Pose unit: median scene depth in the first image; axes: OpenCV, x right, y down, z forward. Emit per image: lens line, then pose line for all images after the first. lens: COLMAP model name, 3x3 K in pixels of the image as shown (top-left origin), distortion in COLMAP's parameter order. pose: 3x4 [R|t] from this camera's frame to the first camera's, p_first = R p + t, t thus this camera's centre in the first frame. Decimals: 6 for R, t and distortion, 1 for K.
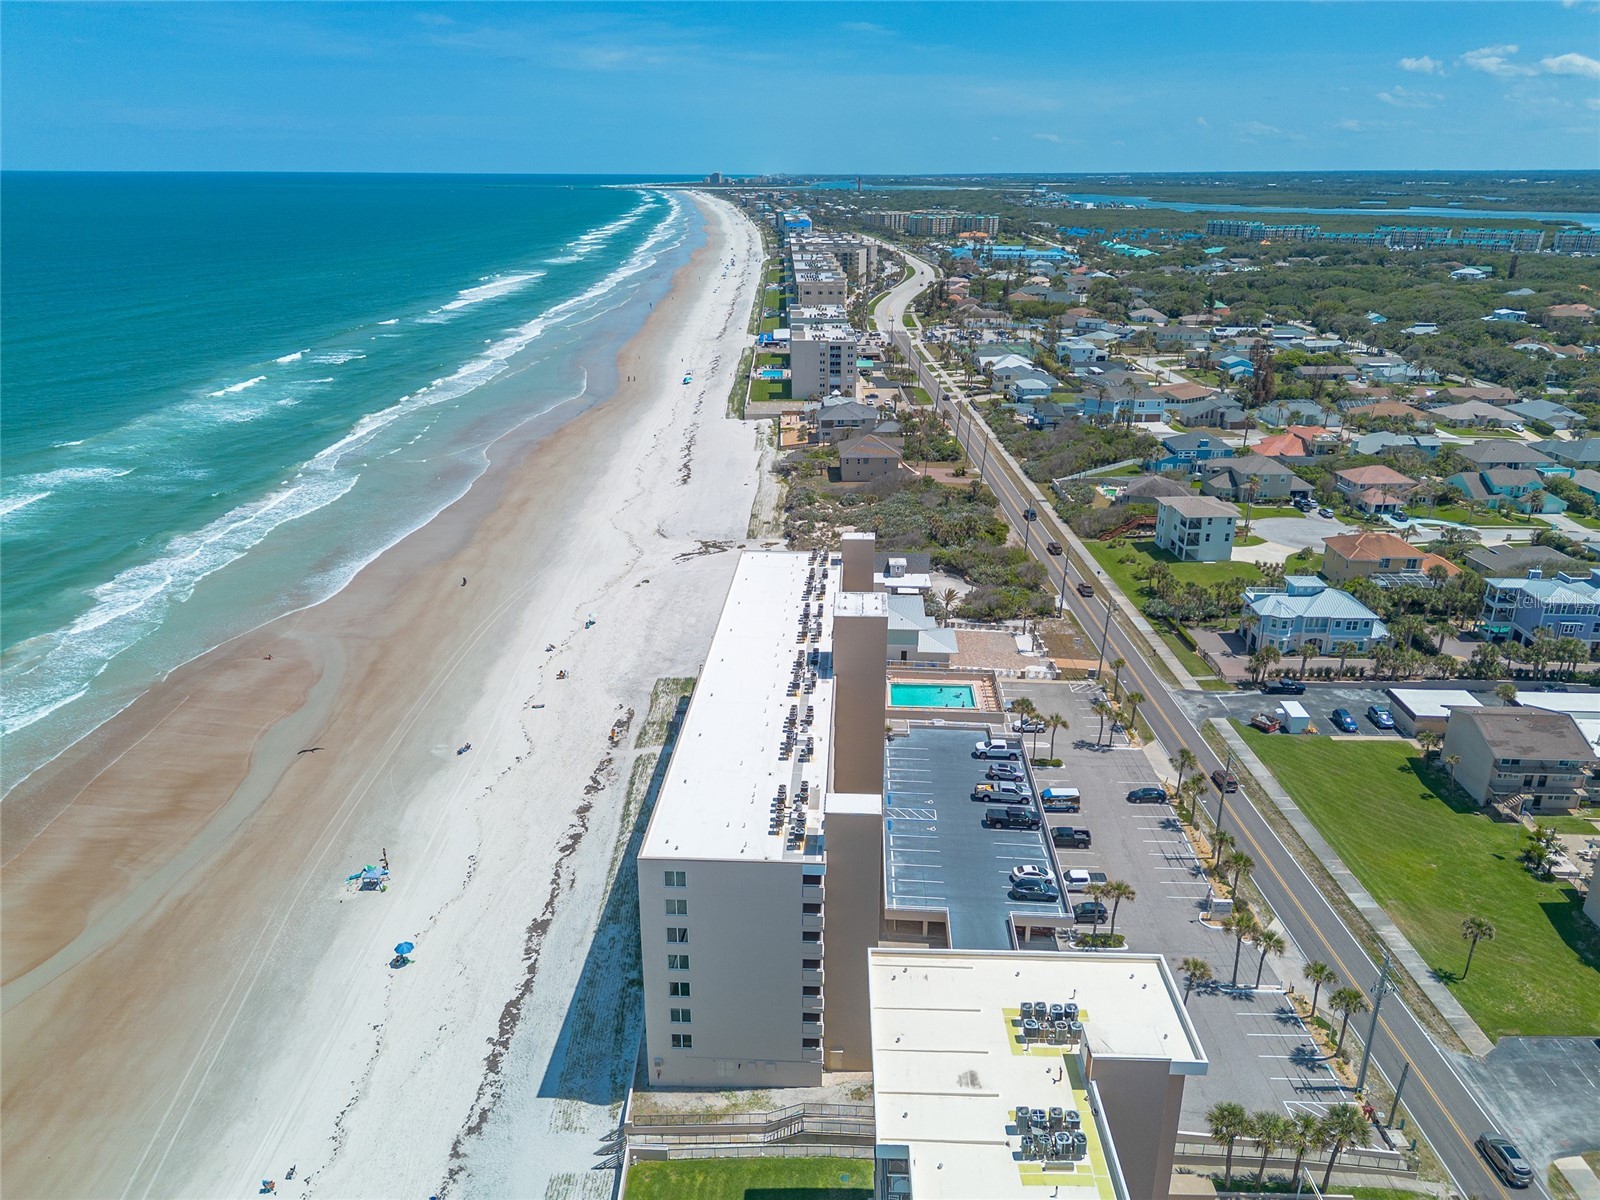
lens RADIAL K [[1139.3, 0, 799.0], [0, 1139.3, 589.3], [0, 0, 1]] dist [0.068757, -0.065992]
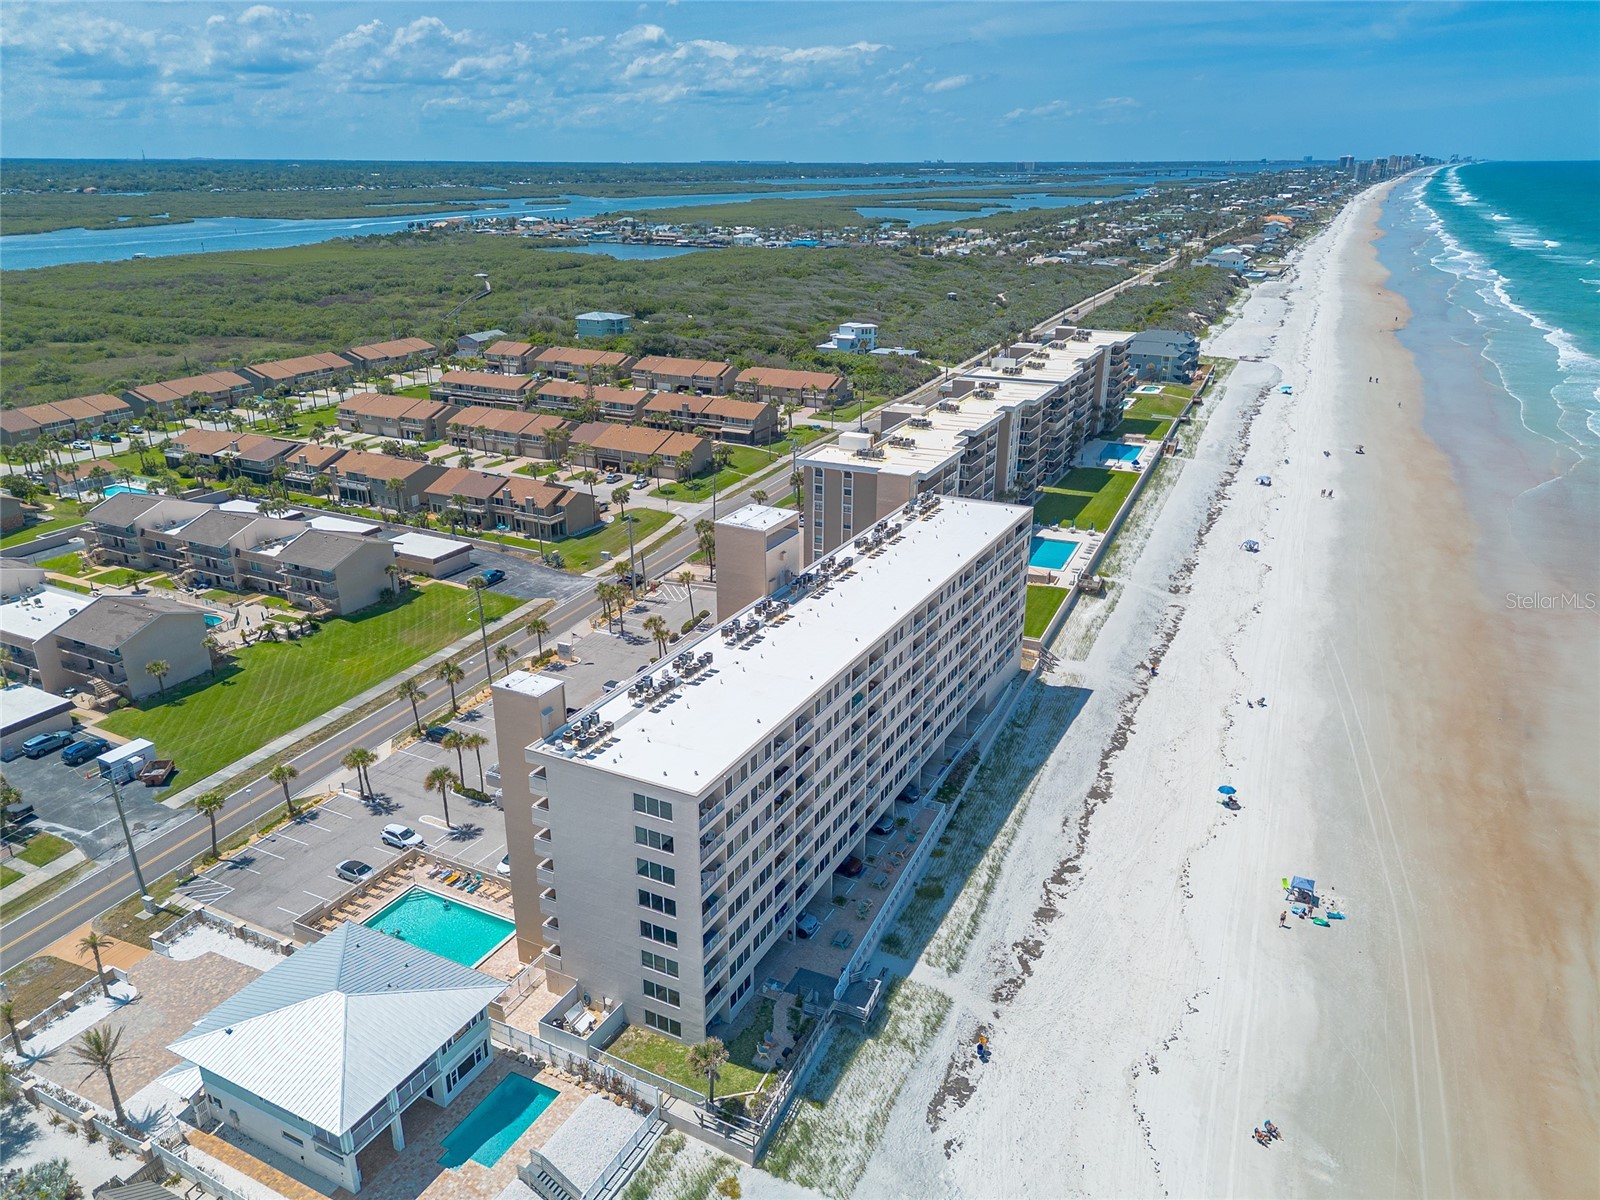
lens RADIAL K [[1139.3, 0, 789.5], [0, 1139.3, 591.6], [0, 0, 1]] dist [0.068757, -0.065992]
pose [[-0.908464, -0.146777, 0.391343, -0.267724], [0.143604, 0.769699, 0.622046, -0.402749], [-0.392518, 0.621305, -0.678166, 1.297388]]
